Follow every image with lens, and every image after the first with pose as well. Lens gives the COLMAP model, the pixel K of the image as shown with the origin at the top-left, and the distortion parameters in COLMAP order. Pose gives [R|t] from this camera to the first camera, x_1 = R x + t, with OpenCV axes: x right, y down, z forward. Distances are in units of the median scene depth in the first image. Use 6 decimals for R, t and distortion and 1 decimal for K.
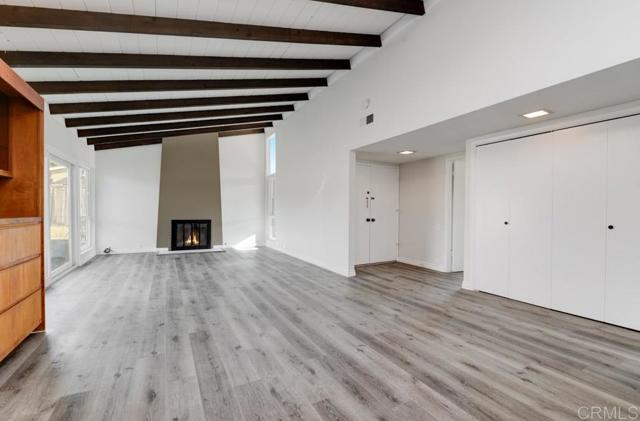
lens RADIAL K [[287.5, 0, 326.9], [0, 287.5, 213.2], [0, 0, 1]] dist [-0.004308, -0.004088]
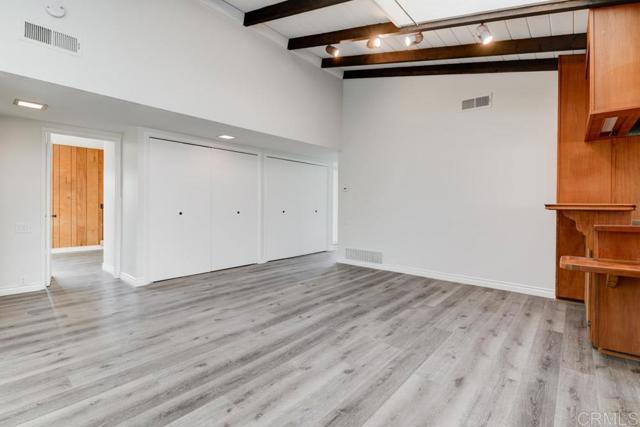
lens RADIAL K [[287.5, 0, 321.2], [0, 287.5, 203.7], [0, 0, 1]] dist [-0.004308, -0.004088]
pose [[-0.327068, -0.005441, 0.944985, -0.866735], [0.001033, 0.999981, 0.006116, -0.014383], [-0.945000, 0.002977, -0.327056, 1.098607]]
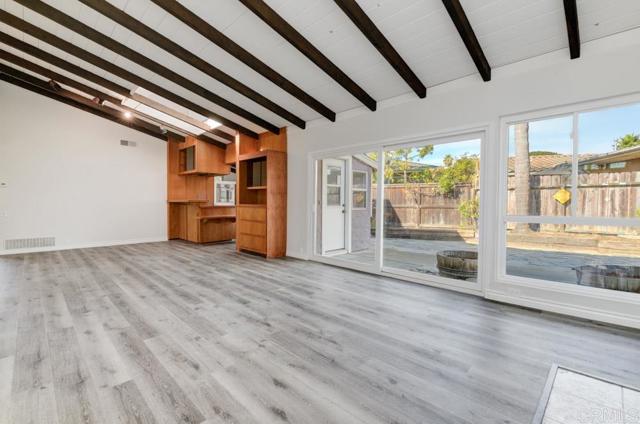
lens RADIAL K [[287.5, 0, 320.0], [0, 287.5, 206.8], [0, 0, 1]] dist [-0.004308, -0.004088]
pose [[-0.961818, -0.008053, -0.273570, -0.716669], [-0.015407, 0.999575, 0.024744, -0.030418], [0.273254, 0.028015, -0.961534, 2.892974]]
